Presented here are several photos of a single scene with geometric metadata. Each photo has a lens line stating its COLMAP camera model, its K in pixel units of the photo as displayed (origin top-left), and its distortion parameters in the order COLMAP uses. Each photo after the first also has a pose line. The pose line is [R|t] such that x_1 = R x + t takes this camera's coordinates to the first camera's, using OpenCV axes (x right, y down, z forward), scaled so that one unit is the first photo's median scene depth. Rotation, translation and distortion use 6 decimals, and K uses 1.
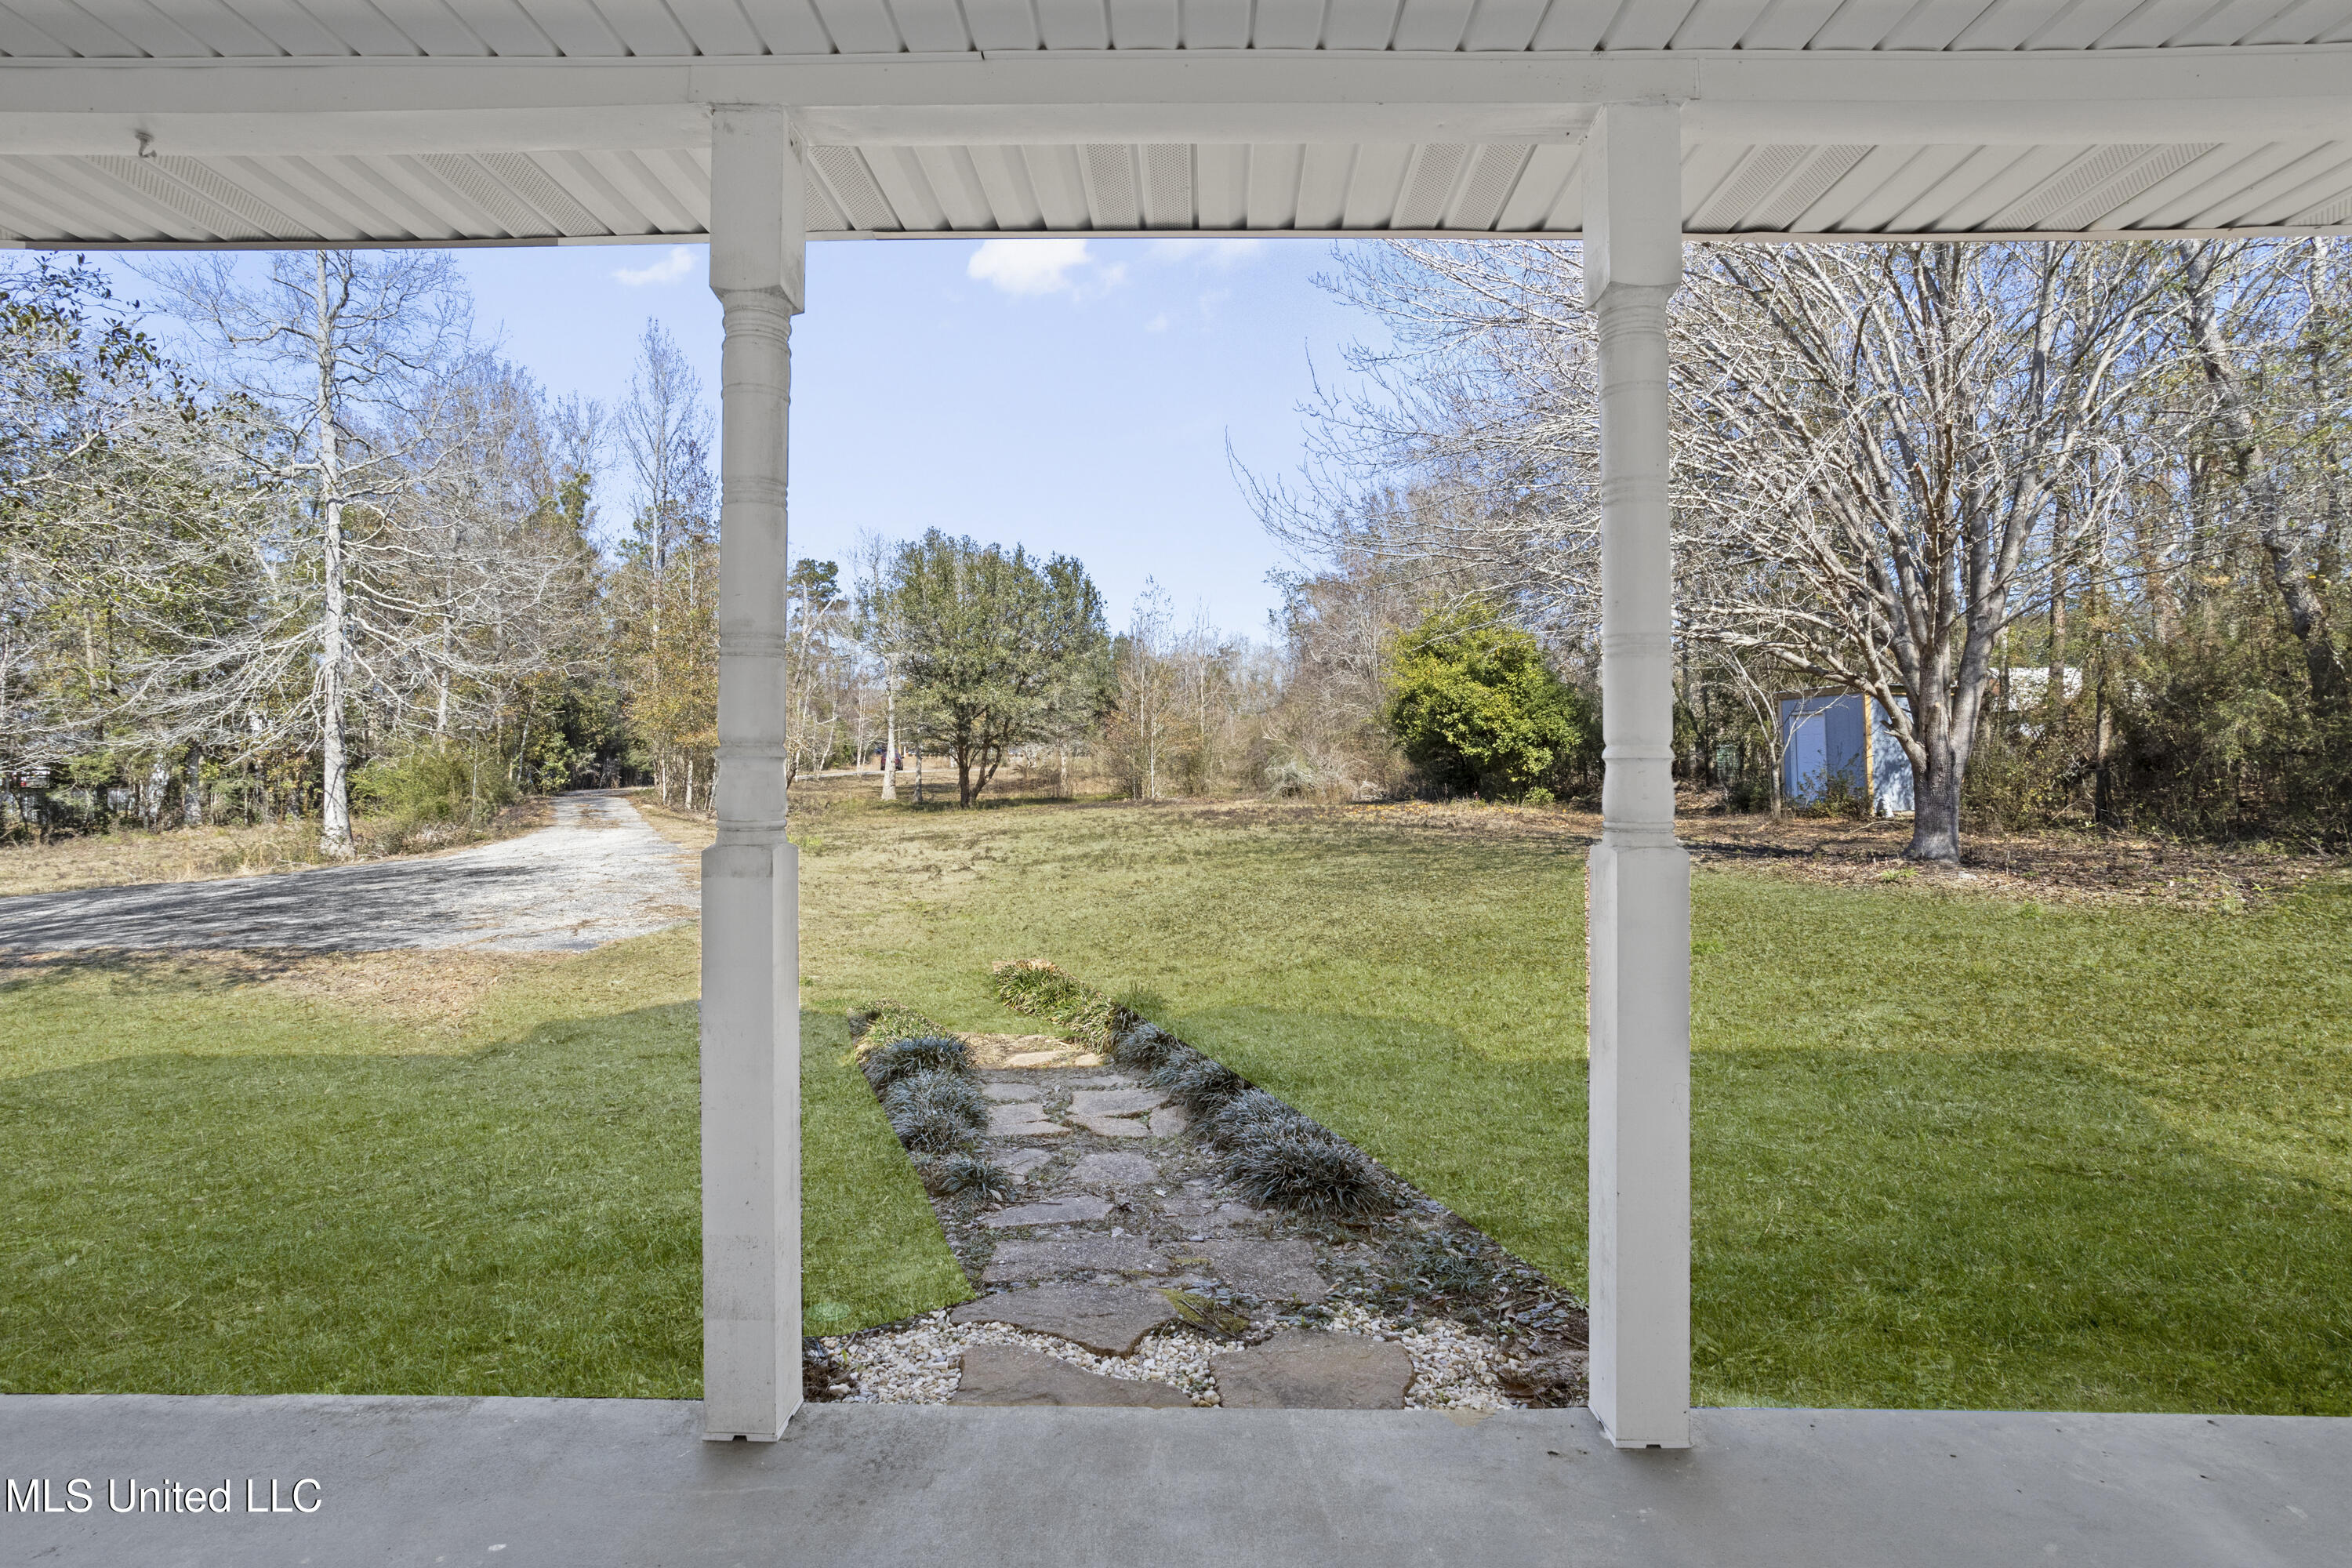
lens RADIAL K [[1135.3, 0, 1200.5], [0, 1135.3, 787.6], [0, 0, 1]] dist [0.000072, 0.000079]
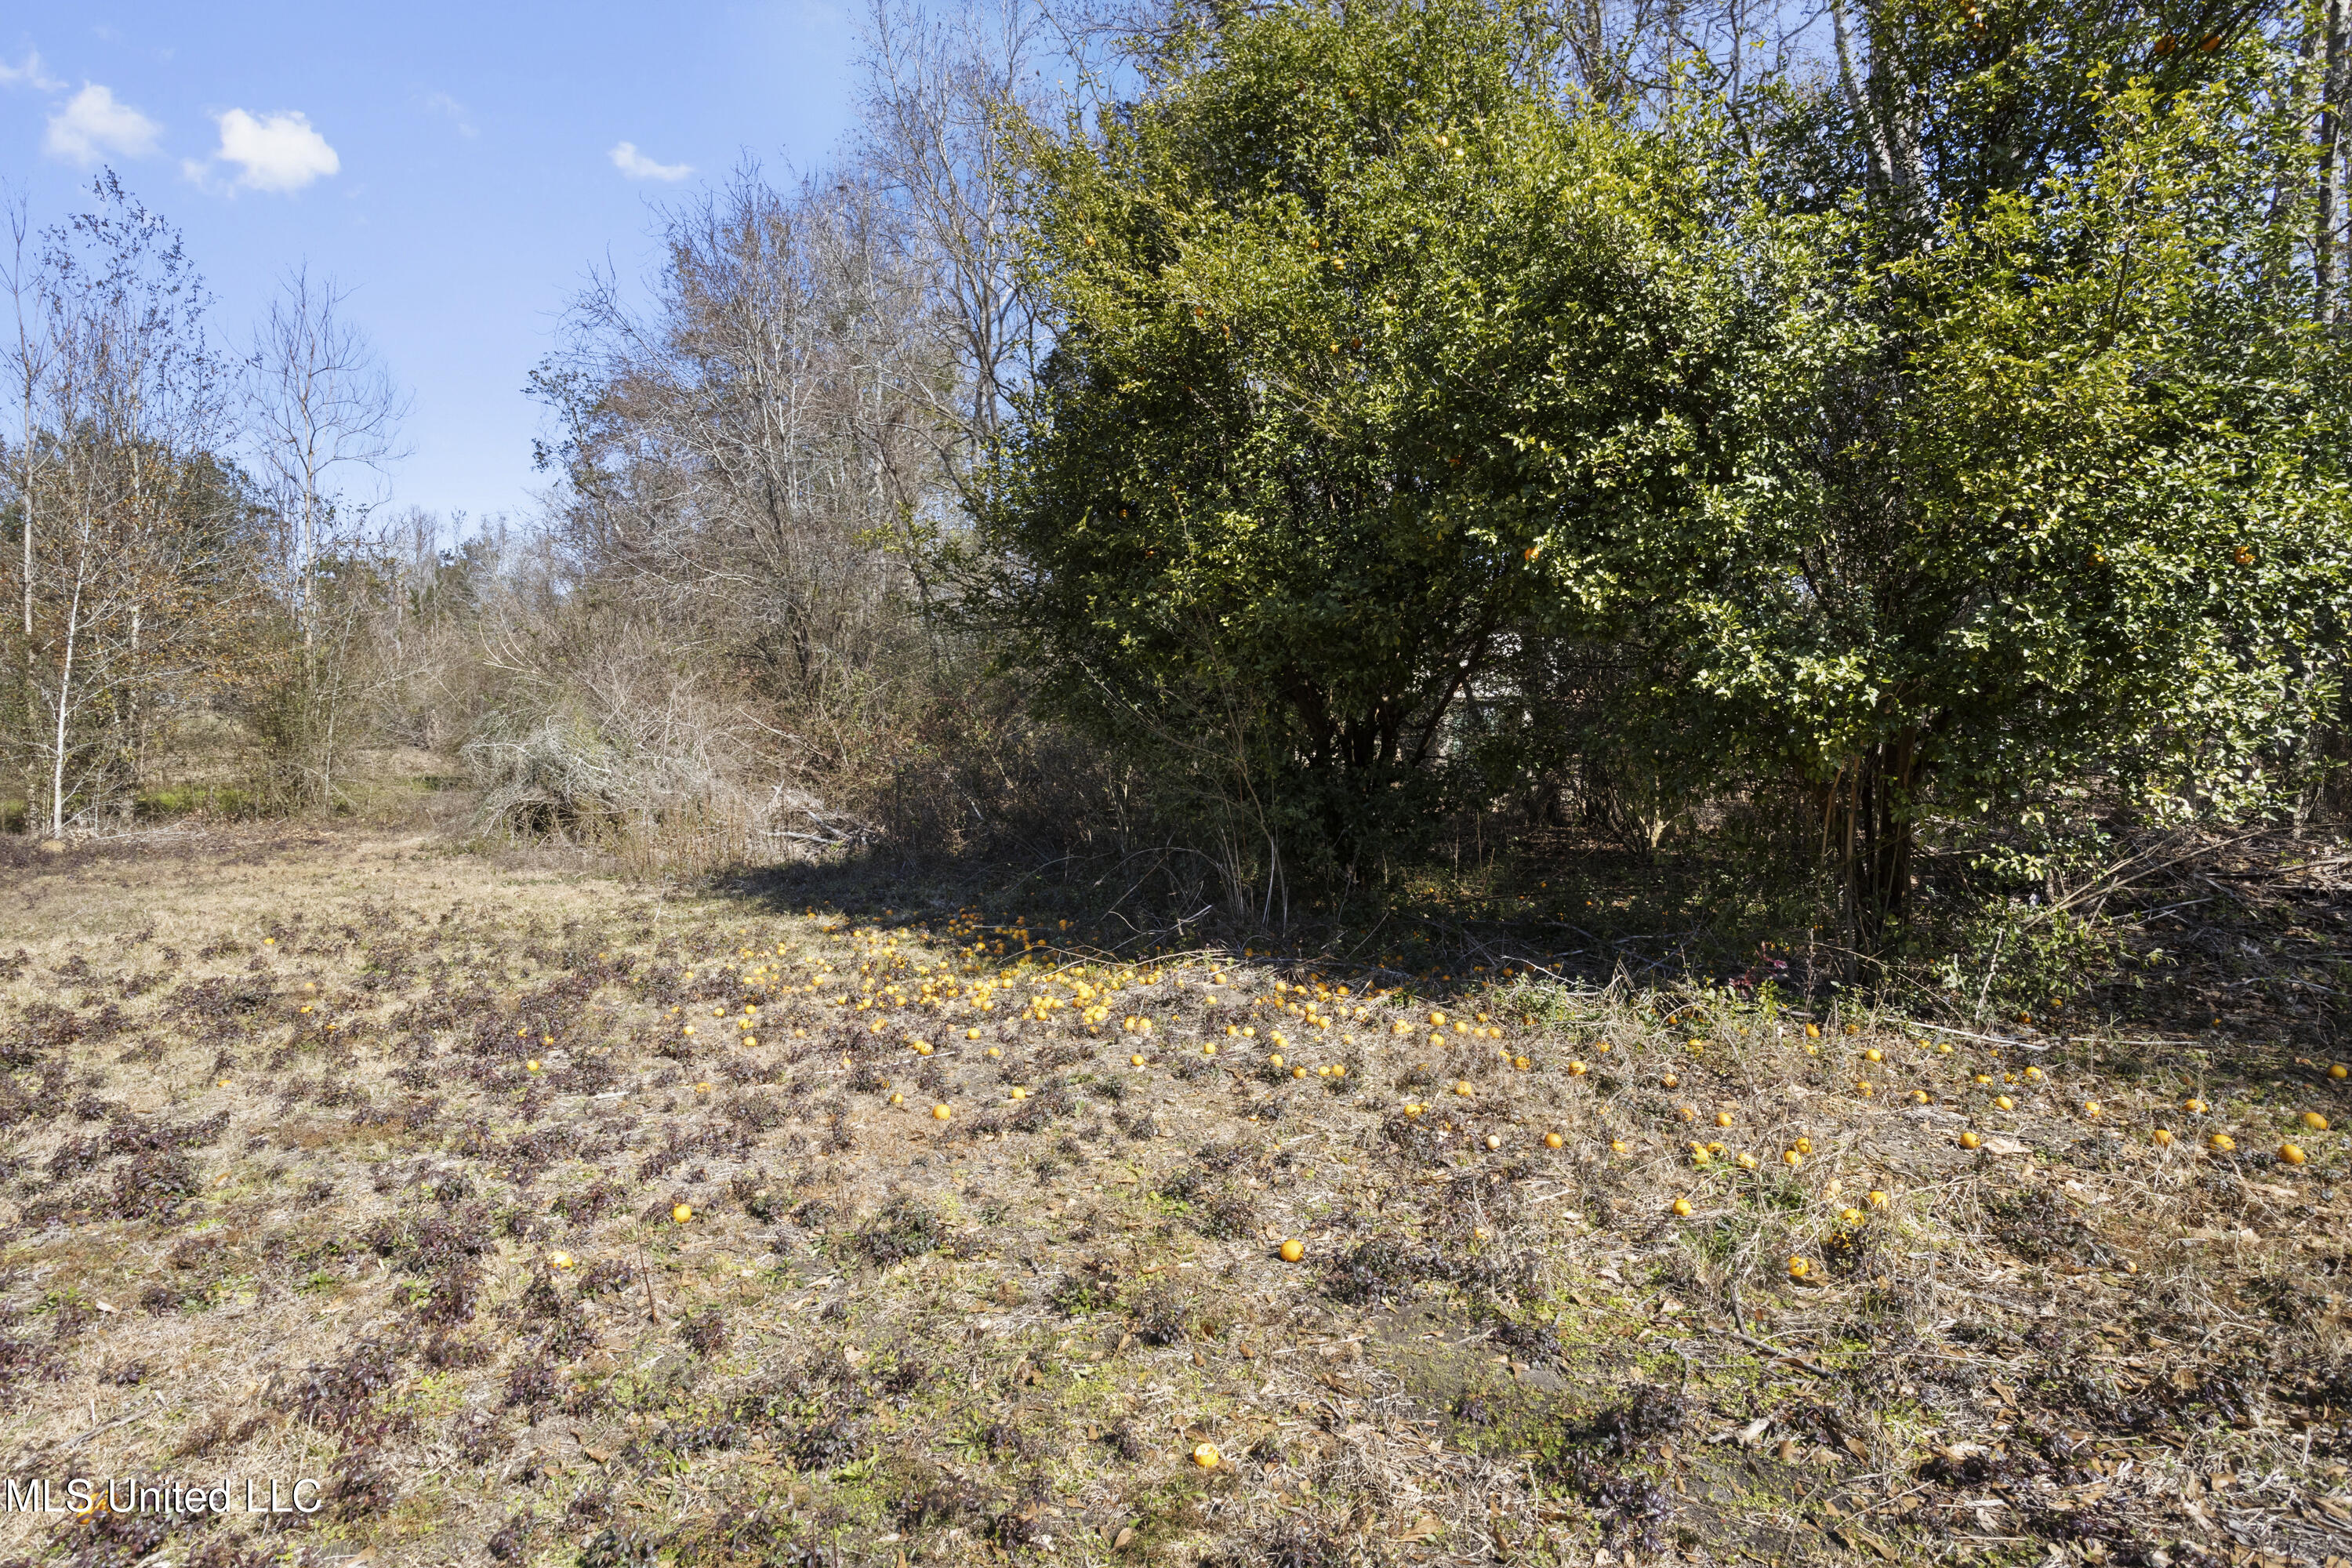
lens RADIAL K [[1299.9, 0, 1176.4], [0, 1299.9, 770.8], [0, 0, 1]] dist [-0.053594, 0.041489]
pose [[0.875794, -0.004864, 0.482661, 0.093339], [0.000309, 0.999955, 0.009517, -0.020037], [-0.482685, -0.008186, 0.875756, 0.909351]]
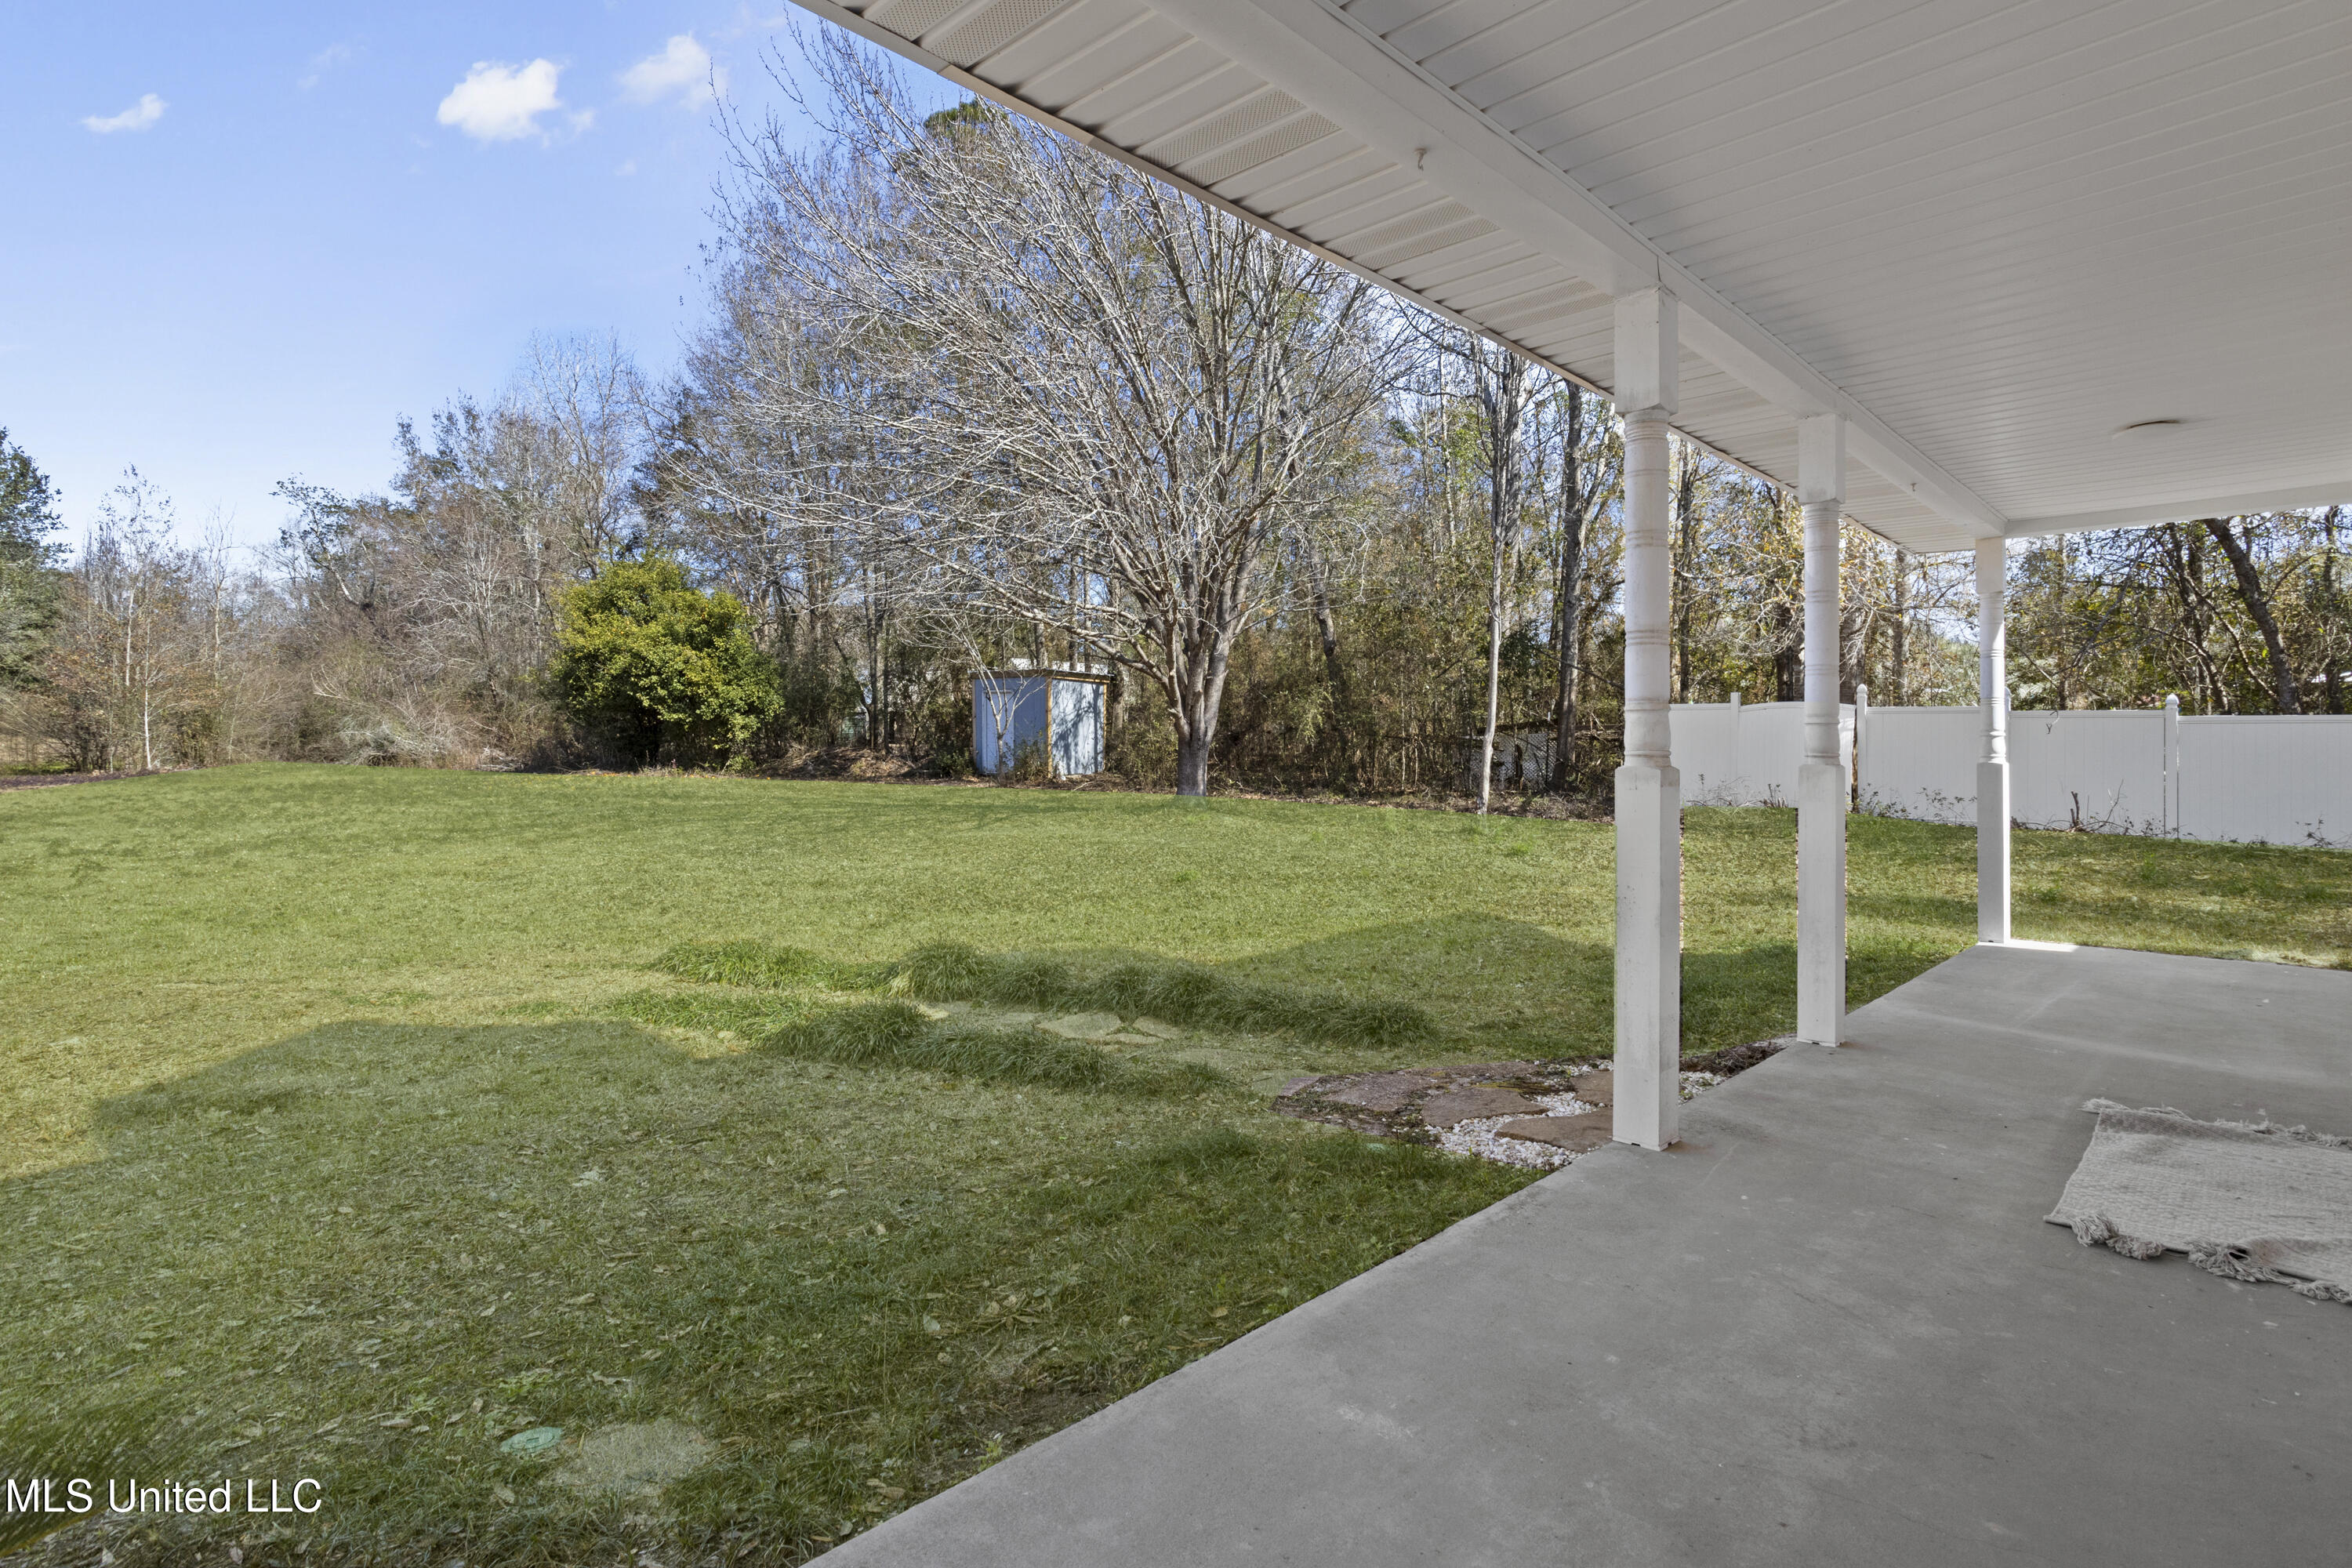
lens RADIAL K [[1148.5, 0, 1174.4], [0, 1148.5, 771.7], [0, 0, 1]] dist [-0.066514, 0.043997]
pose [[0.712695, -0.009997, 0.701403, -0.126407], [0.000452, 0.999905, 0.013792, 0.001078], [-0.701474, -0.009512, 0.712632, 0.021904]]
